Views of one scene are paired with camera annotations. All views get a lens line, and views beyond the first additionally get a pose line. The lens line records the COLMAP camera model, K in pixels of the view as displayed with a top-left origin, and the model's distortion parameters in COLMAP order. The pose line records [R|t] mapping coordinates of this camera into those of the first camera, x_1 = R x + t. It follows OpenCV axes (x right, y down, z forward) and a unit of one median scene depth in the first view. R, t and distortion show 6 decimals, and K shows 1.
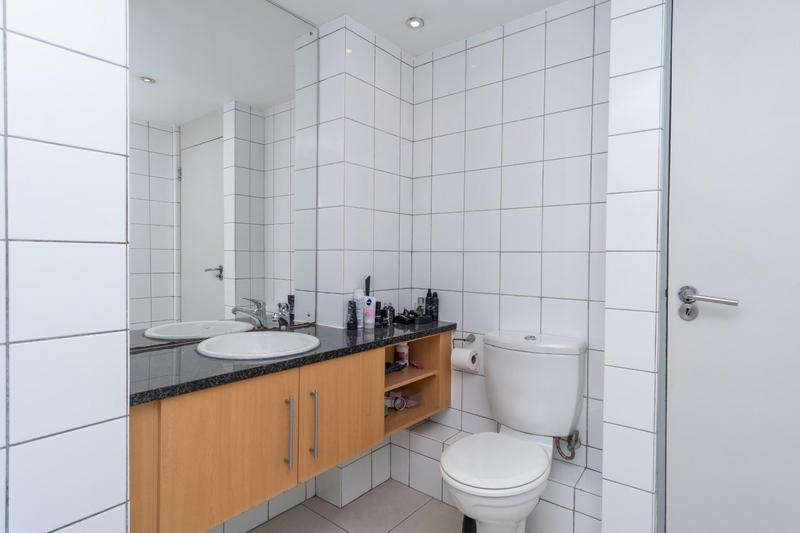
lens RADIAL K [[421.7, 0, 401.5], [0, 421.7, 262.9], [0, 0, 1]] dist [-0.000337, 0.005468]
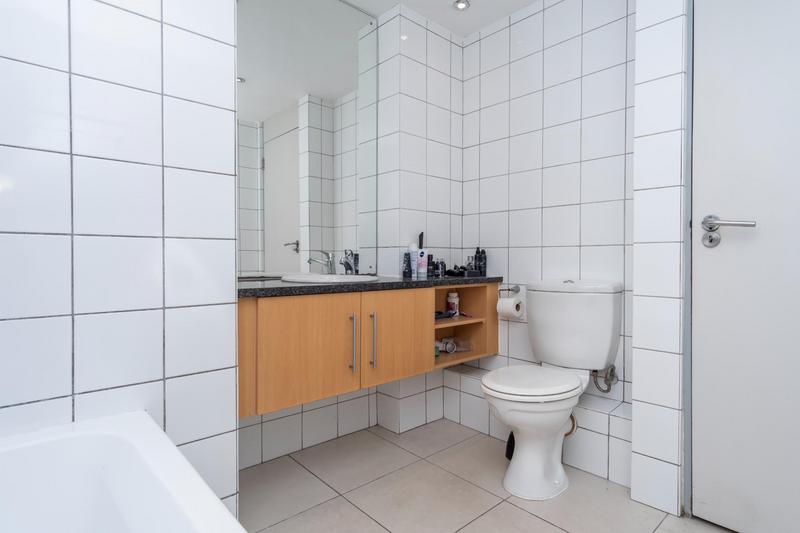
lens RADIAL K [[421.7, 0, 401.5], [0, 421.7, 266.5], [0, 0, 1]] dist [-0.000337, 0.005468]
pose [[0.987645, -0.004841, -0.156631, 0.050955], [0.004356, 0.999985, -0.003441, 0.142408], [0.156645, 0.002716, 0.987651, -0.146020]]
